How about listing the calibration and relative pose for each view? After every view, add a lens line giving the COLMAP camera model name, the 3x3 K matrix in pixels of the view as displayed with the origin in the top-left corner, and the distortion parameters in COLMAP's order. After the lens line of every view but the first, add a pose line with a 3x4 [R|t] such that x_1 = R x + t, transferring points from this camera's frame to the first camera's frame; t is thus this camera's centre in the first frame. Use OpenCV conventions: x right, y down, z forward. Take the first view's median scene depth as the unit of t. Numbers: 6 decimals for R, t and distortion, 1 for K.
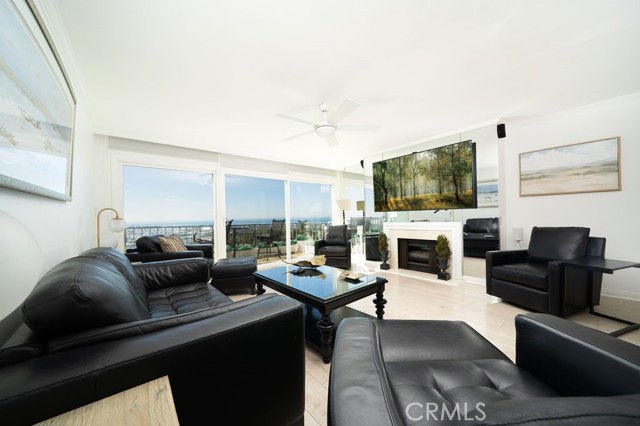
lens RADIAL K [[217.8, 0, 320.0], [0, 217.8, 213.0], [0, 0, 1]] dist [0.000488, 0.000029]
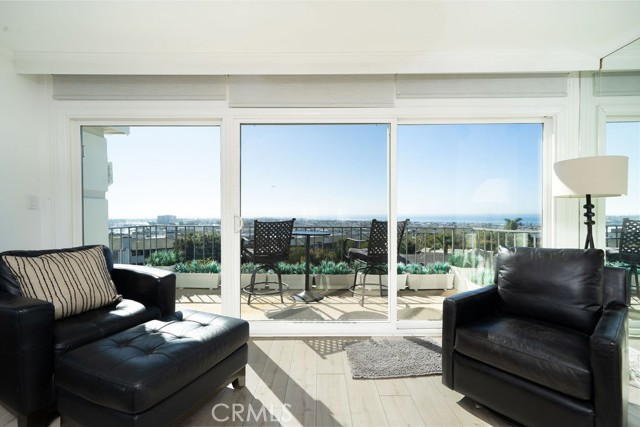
lens RADIAL K [[278.0, 0, 320.0], [0, 278.0, 213.5], [0, 0, 1]] dist [0.025934, 0.000043]
pose [[0.776744, 0.017020, -0.629587, 0.097017], [-0.002368, 0.999707, 0.024104, 0.004638], [0.629812, -0.017232, 0.776556, 0.678730]]
